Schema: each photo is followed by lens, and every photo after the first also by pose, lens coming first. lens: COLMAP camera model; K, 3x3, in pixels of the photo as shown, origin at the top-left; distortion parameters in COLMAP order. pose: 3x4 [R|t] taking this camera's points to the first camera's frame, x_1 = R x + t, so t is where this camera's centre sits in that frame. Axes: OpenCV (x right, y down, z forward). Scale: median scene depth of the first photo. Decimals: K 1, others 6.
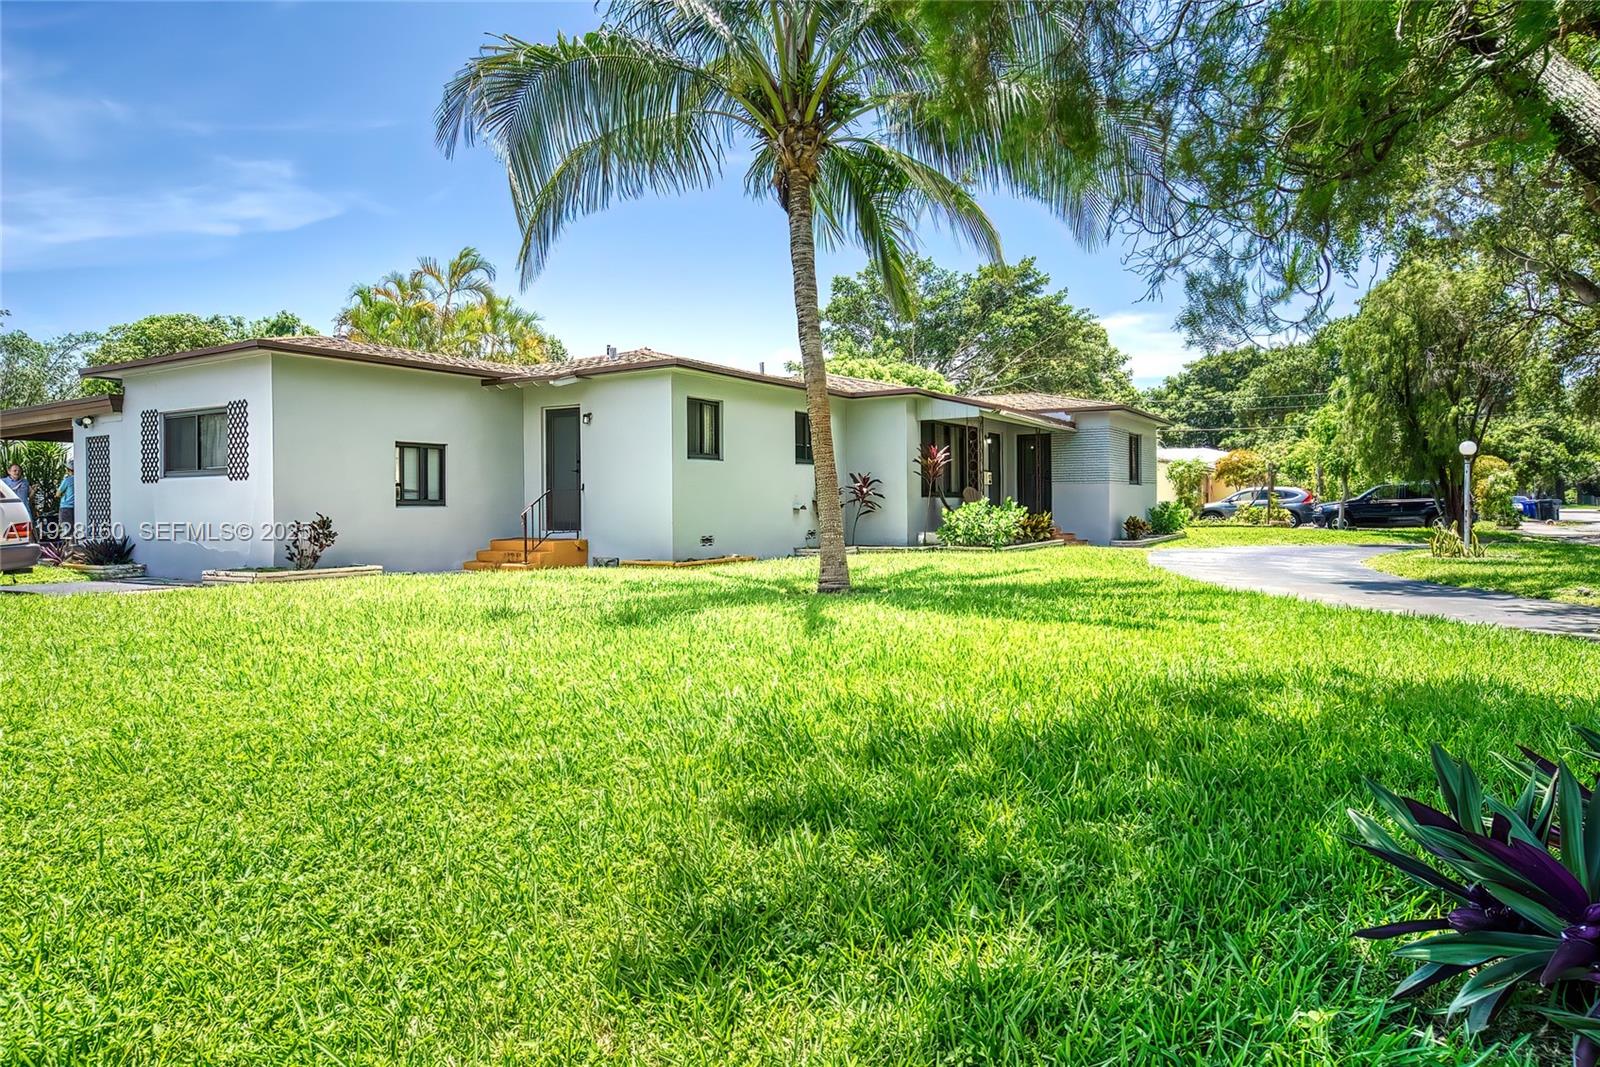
lens RADIAL K [[962.1, 0, 791.8], [0, 962.1, 504.8], [0, 0, 1]] dist [-0.004175, 0.000082]
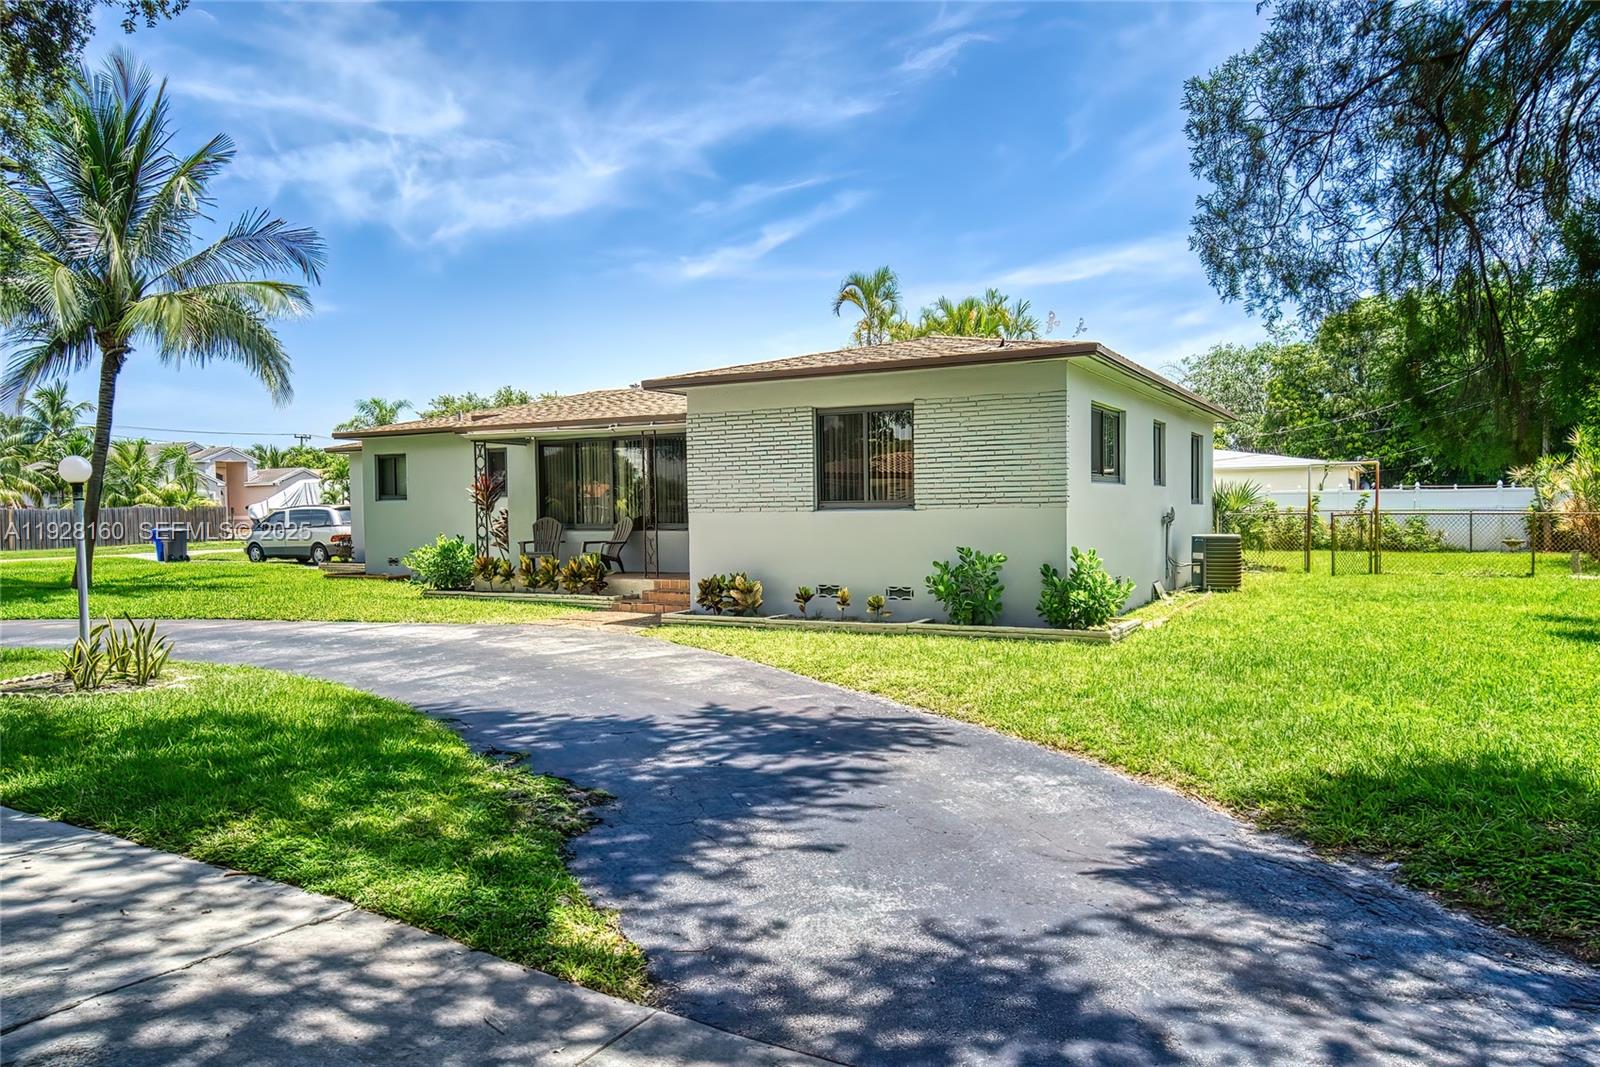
lens RADIAL K [[1111.2, 0, 800.0], [0, 1111.2, 533.5], [0, 0, 1]] dist [-0.000431, 0.001587]
pose [[0.076455, 0.027238, -0.996701, 1.434169], [0.005693, 0.999599, 0.027754, -0.039570], [0.997057, -0.007796, 0.076269, 1.410820]]
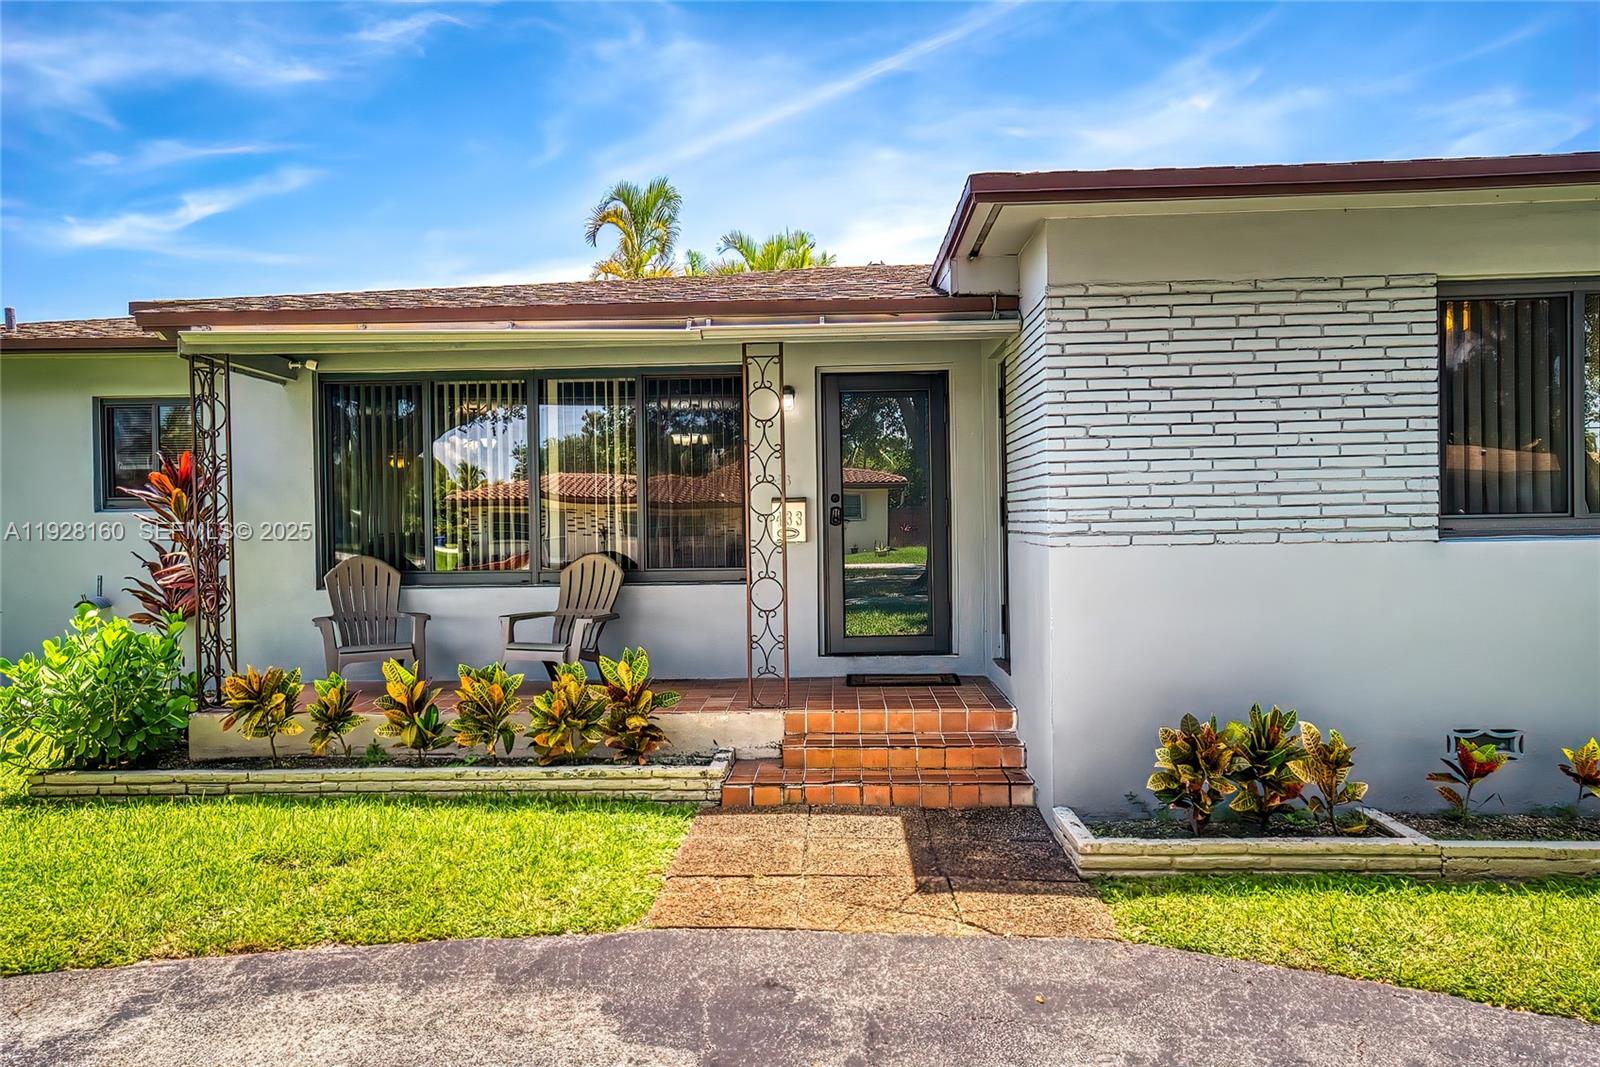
lens RADIAL K [[1135.9, 0, 800.0], [0, 1135.9, 533.5], [0, 0, 1]] dist [-0.002513, 0.028533]
pose [[0.523592, 0.007170, -0.851939, 0.745518], [0.009137, 0.999860, 0.014030, -0.041957], [0.851920, -0.015131, 0.523453, 1.129460]]
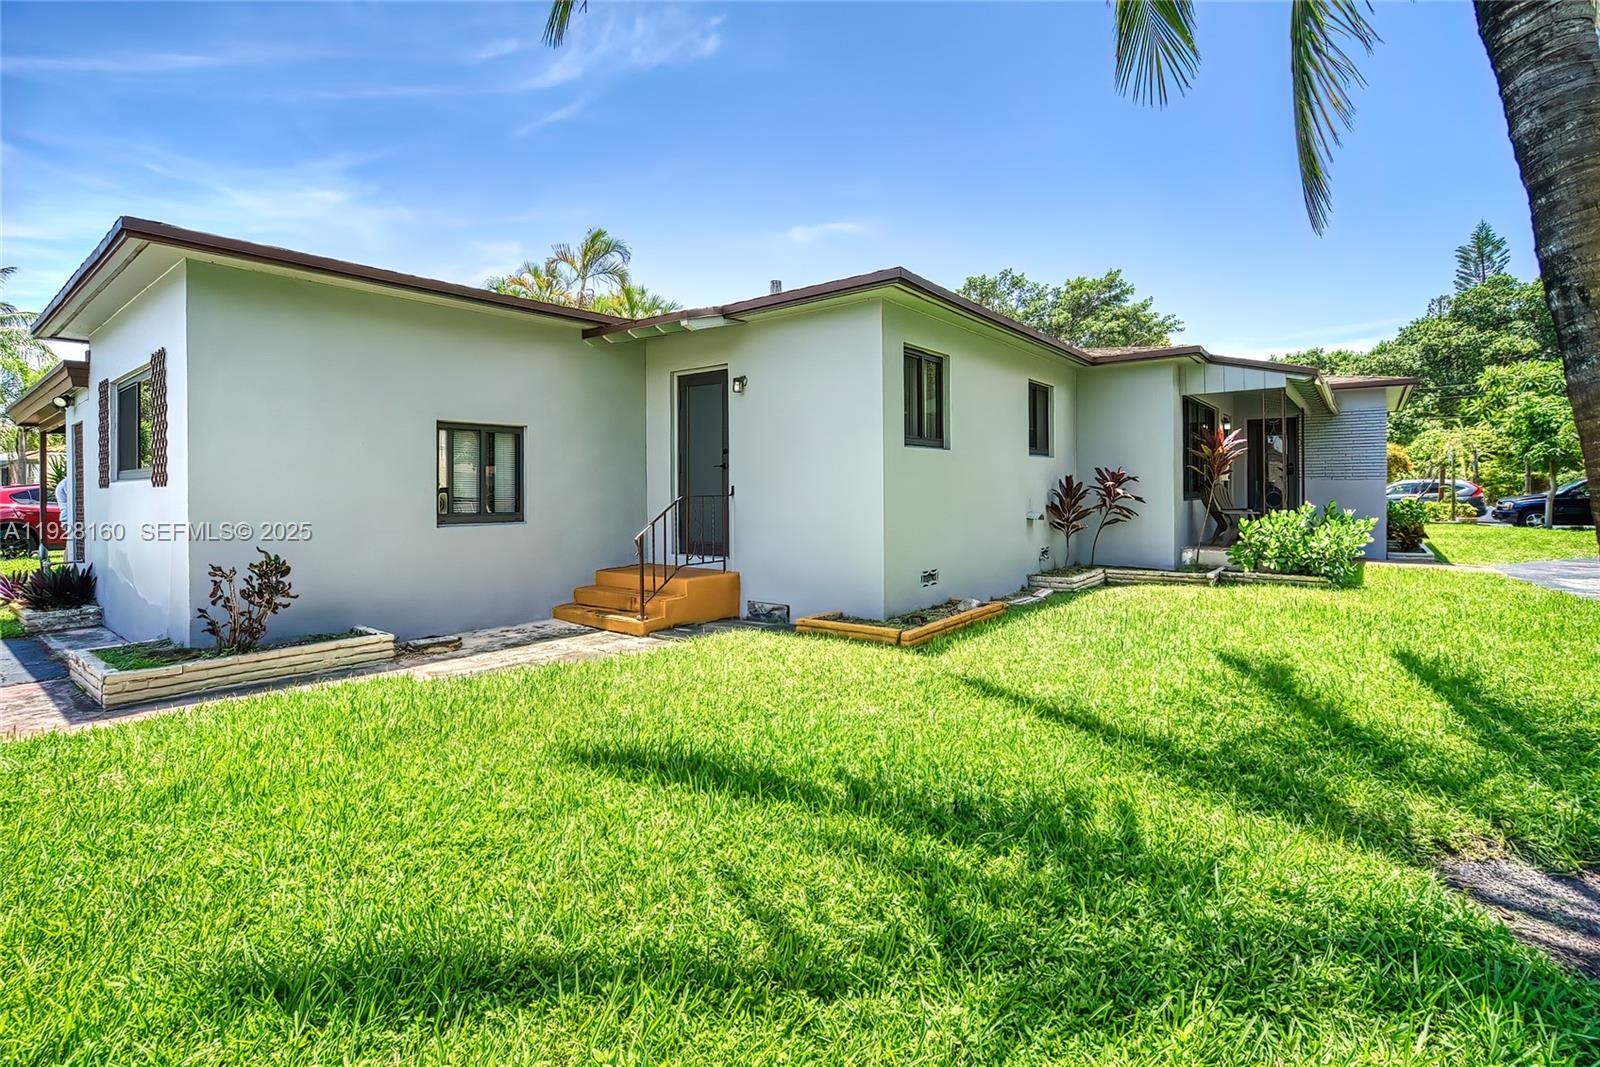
lens RADIAL K [[747.3, 0, 802.5], [0, 747.3, 487.6], [0, 0, 1]] dist [-0.026105, -0.000159]
pose [[0.995217, -0.002186, -0.097669, -0.120273], [0.001756, 0.999988, -0.004488, -0.018398], [0.097678, 0.004295, 0.995209, 0.500551]]
